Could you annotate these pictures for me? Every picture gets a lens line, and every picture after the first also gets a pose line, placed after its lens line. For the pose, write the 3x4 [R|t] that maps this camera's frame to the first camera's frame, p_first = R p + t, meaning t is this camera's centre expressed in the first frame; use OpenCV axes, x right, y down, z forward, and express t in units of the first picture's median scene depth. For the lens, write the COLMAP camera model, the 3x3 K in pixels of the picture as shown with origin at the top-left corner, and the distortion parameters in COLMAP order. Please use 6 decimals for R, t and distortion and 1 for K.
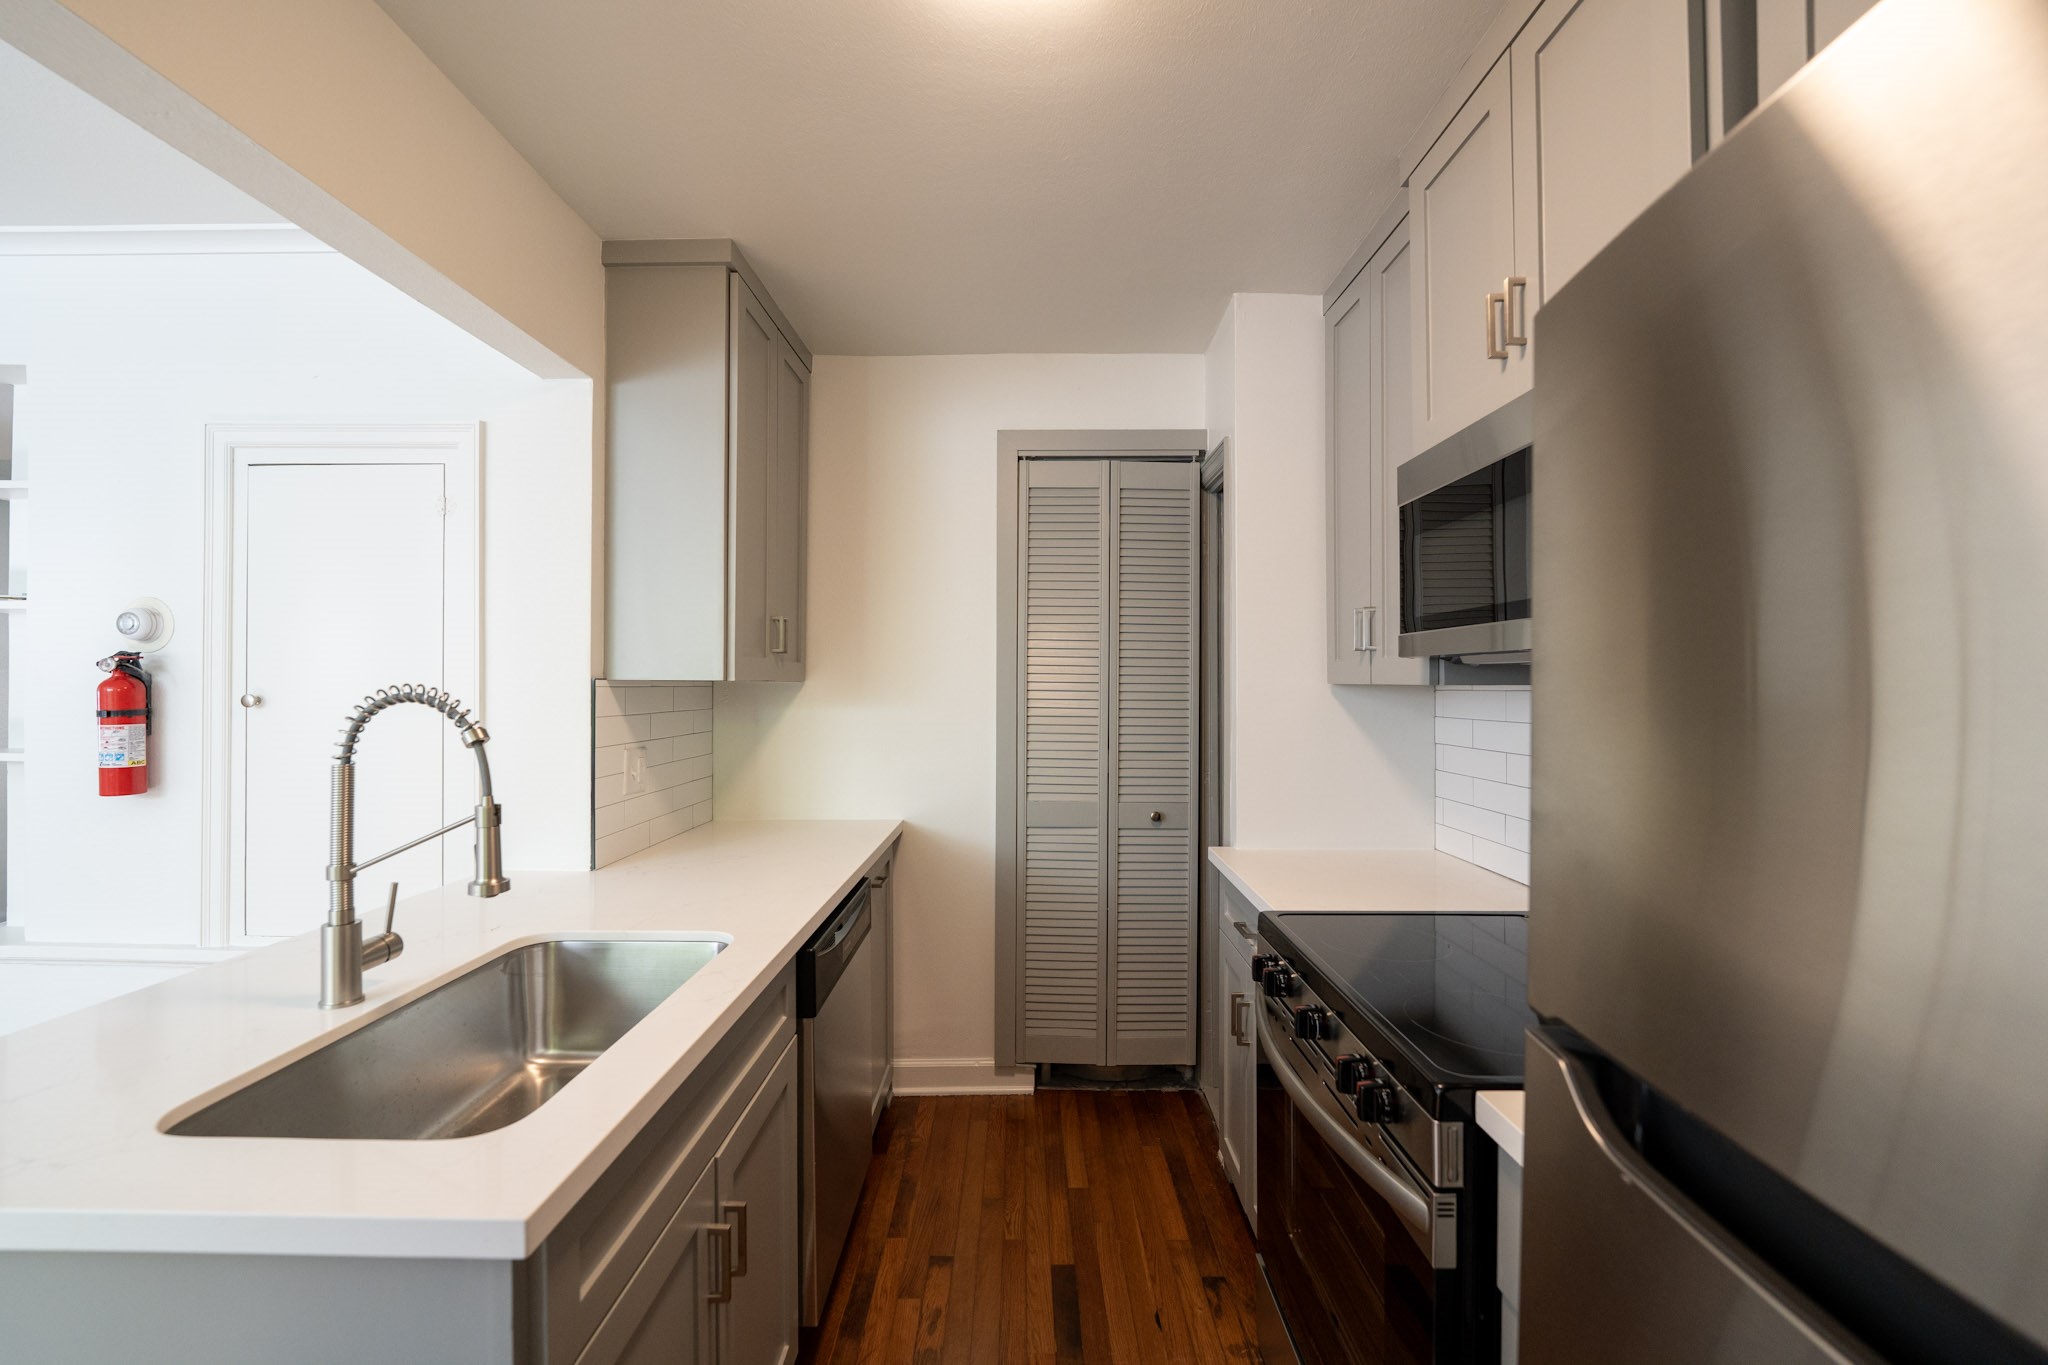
lens RADIAL K [[873.2, 0, 1024.0], [0, 873.2, 682.5], [0, 0, 1]] dist [-0.000521, -0.000128]
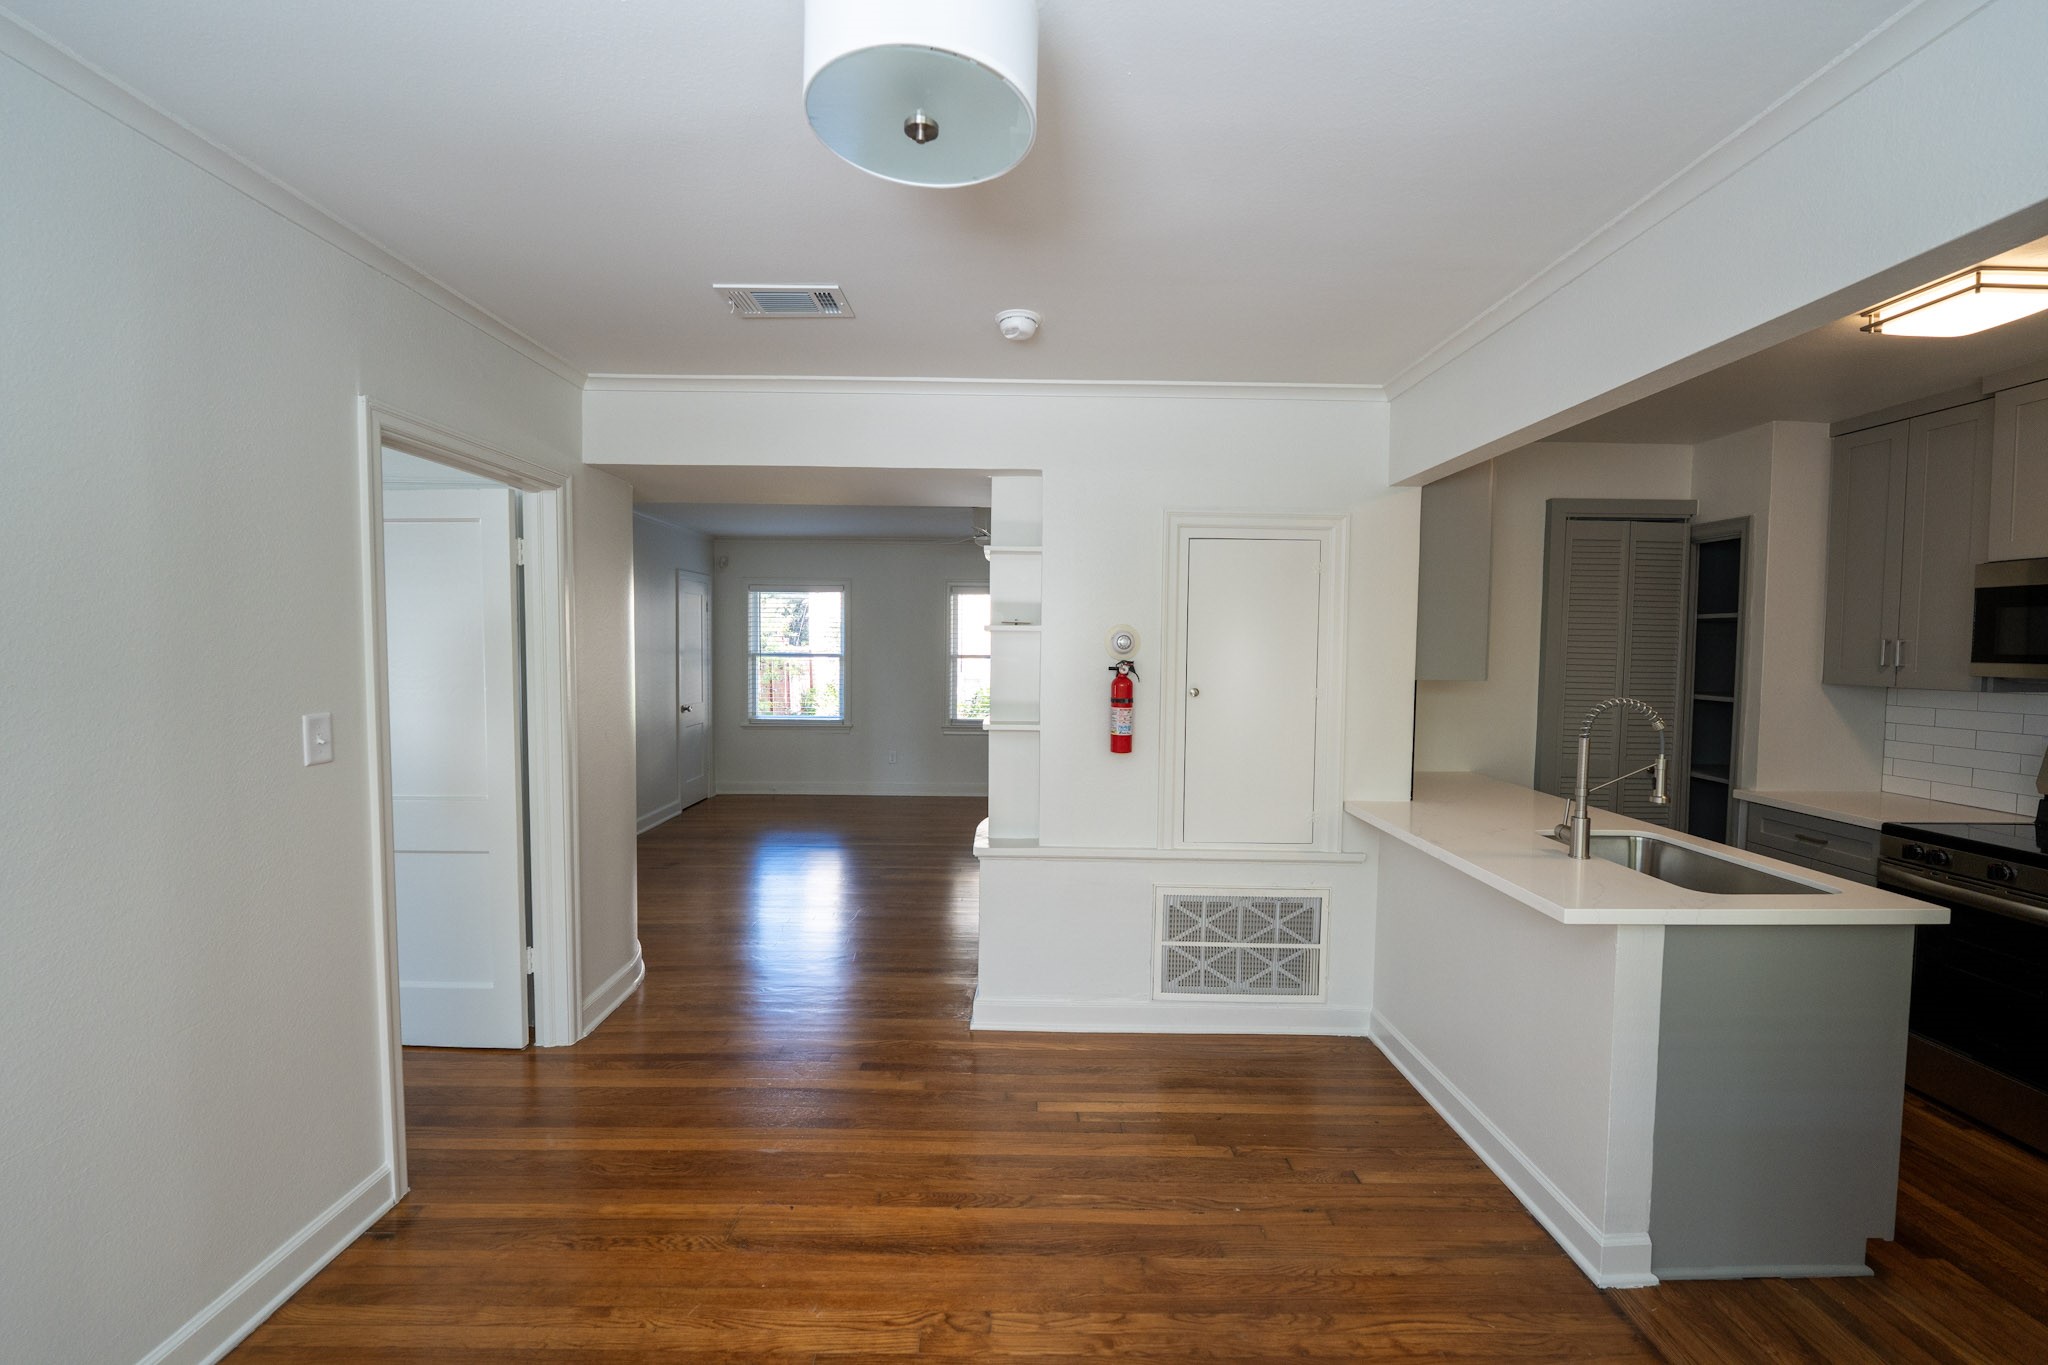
lens RADIAL K [[873.2, 0, 1024.0], [0, 873.2, 682.5], [0, 0, 1]] dist [-0.000521, -0.000128]
pose [[0.999573, 0.005990, 0.028608, -1.224430], [-0.007397, 0.998756, 0.049322, -0.070431], [-0.028277, -0.049513, 0.998373, -0.540117]]
